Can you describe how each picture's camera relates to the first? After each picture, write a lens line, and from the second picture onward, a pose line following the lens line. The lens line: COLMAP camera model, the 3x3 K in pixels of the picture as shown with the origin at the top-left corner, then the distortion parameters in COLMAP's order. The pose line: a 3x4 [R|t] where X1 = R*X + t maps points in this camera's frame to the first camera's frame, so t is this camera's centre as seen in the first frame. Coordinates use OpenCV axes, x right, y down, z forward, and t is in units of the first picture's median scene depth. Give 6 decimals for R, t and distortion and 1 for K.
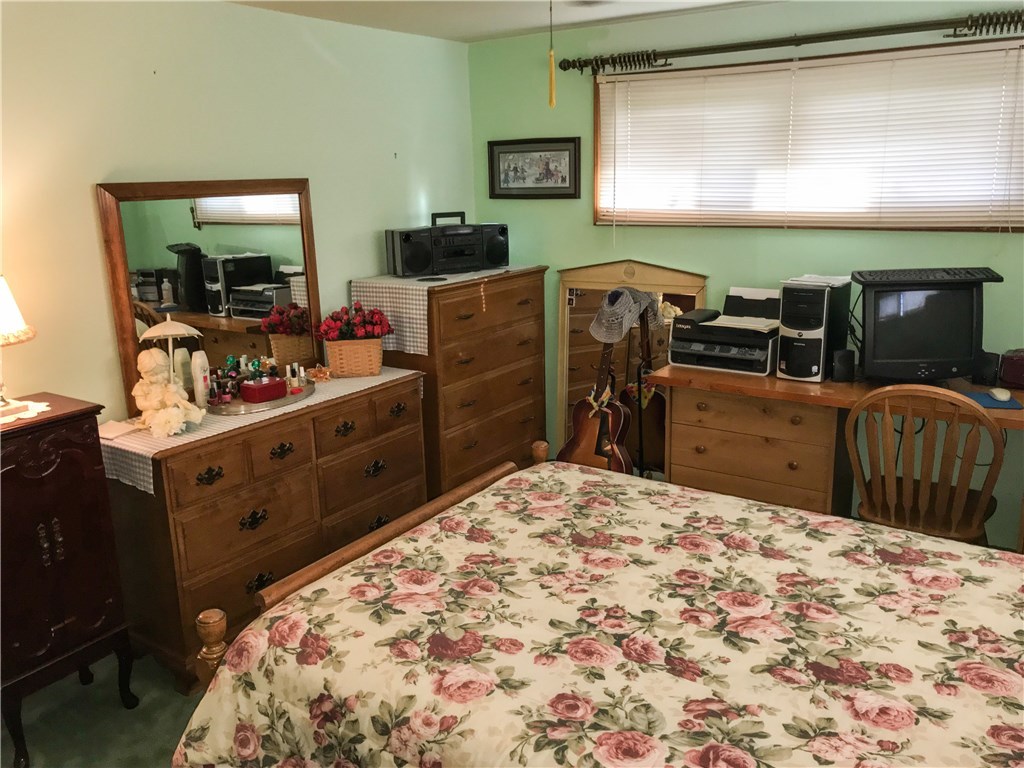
lens RADIAL K [[839.4, 0, 511.4], [0, 839.4, 381.5], [0, 0, 1]] dist [0.040383, -0.025609]
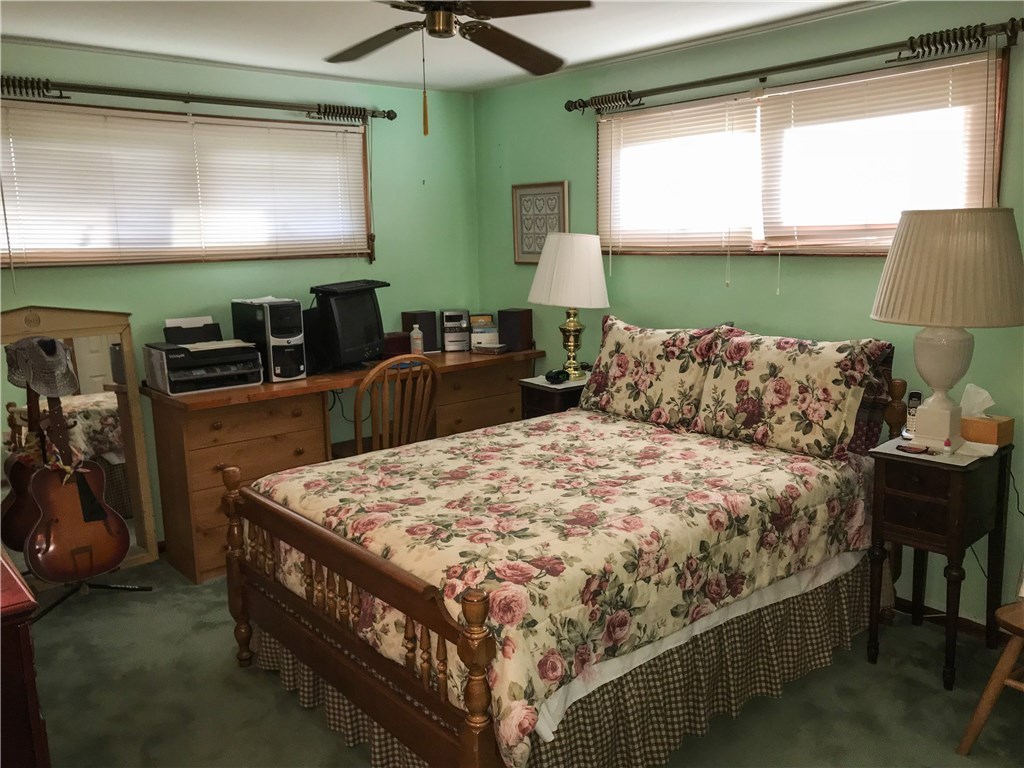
lens RADIAL K [[839.4, 0, 511.1], [0, 839.4, 384.8], [0, 0, 1]] dist [0.040383, -0.025609]
pose [[0.265249, -0.155341, 0.951584, -1.082197], [0.248404, 0.964630, 0.088230, -0.034795], [-0.931632, 0.212974, 0.294455, 0.528475]]
